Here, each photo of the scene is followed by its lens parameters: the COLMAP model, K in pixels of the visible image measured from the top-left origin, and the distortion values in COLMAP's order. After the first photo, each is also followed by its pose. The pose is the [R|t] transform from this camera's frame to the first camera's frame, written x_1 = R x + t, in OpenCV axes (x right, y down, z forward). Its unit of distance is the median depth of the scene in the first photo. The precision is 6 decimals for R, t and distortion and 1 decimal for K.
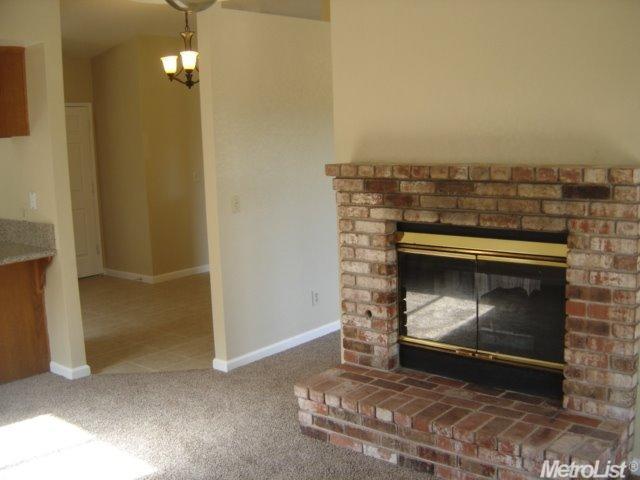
lens RADIAL K [[708.3, 0, 320.0], [0, 708.3, 240.0], [0, 0, 1]] dist [-0.140788, 0.025753]
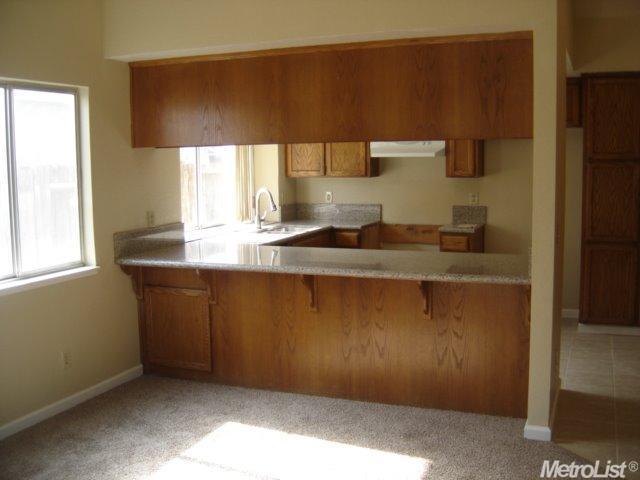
lens RADIAL K [[708.3, 0, 320.0], [0, 708.3, 240.0], [0, 0, 1]] dist [-0.140788, 0.025753]
pose [[0.324269, 0.137306, -0.935947, 0.293360], [-0.134127, 0.986087, 0.098192, -0.074853], [0.936408, 0.093695, 0.338174, 0.476364]]
